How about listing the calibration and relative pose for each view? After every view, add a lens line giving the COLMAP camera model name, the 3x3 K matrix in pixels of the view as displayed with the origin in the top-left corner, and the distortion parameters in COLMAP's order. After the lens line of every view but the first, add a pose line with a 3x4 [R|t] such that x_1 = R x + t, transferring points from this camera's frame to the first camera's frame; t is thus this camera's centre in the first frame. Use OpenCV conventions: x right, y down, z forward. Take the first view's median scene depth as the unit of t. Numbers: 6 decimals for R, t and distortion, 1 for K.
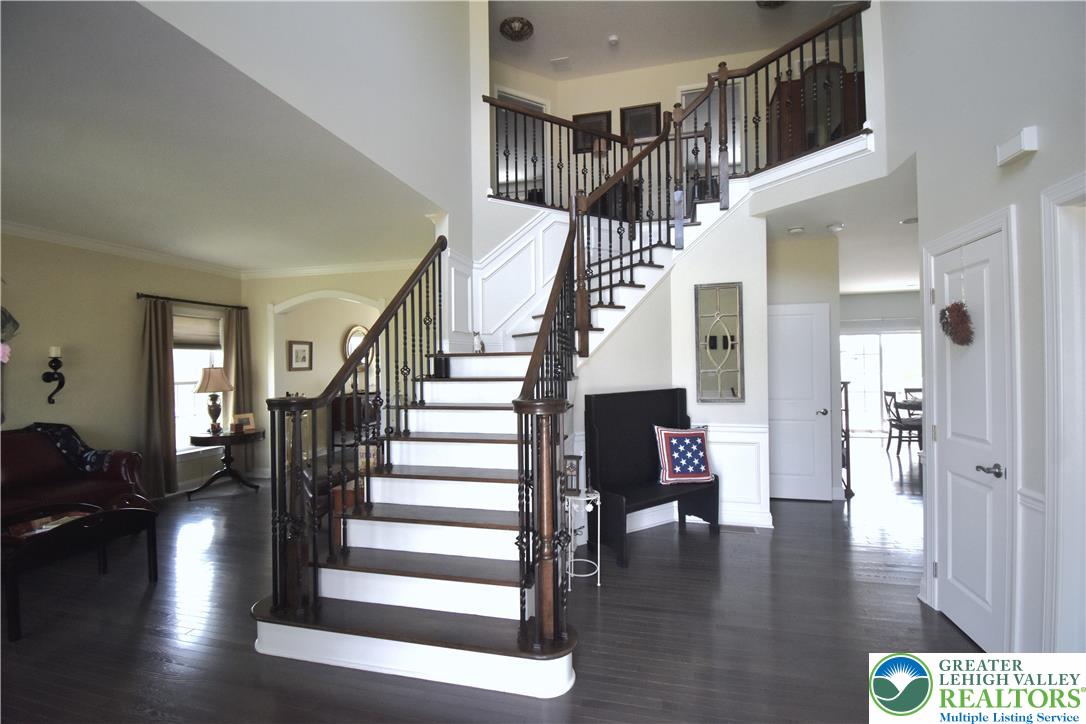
lens RADIAL K [[473.9, 0, 543.0], [0, 473.9, 362.0], [0, 0, 1]] dist [0.016654, -0.022818]
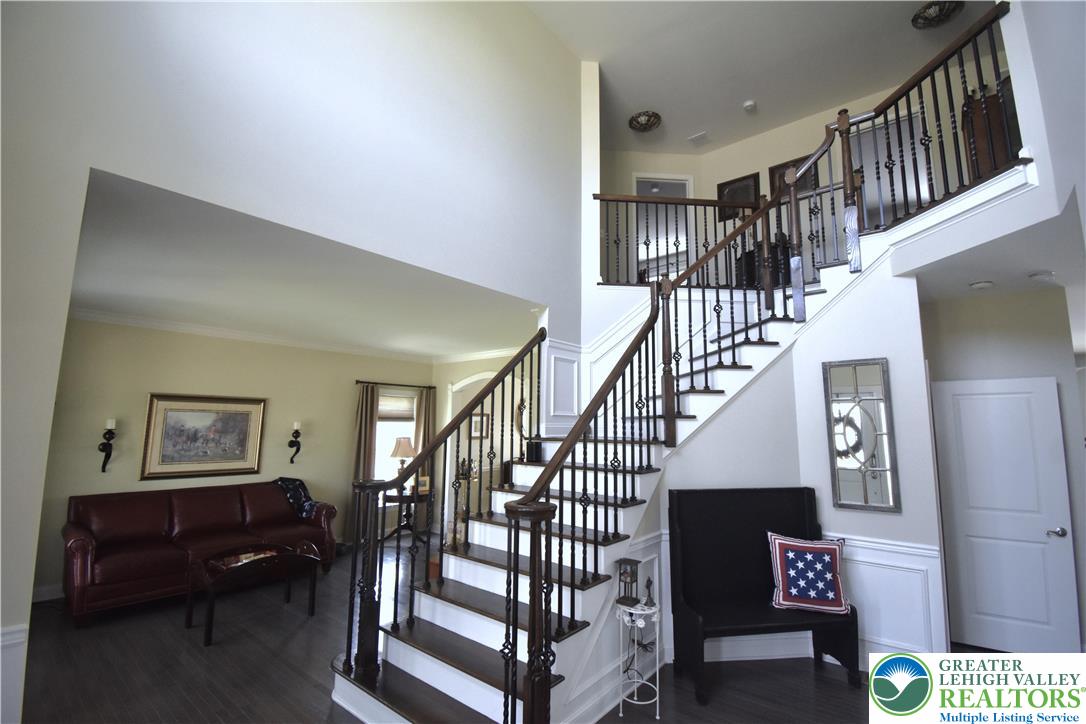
lens RADIAL K [[473.9, 0, 543.0], [0, 473.9, 362.0], [0, 0, 1]] dist [0.016654, -0.022818]
pose [[0.901475, -0.036069, -0.431325, 0.242268], [-0.020289, 0.991905, -0.125351, -0.049170], [0.432355, 0.121752, 0.893446, 0.036690]]
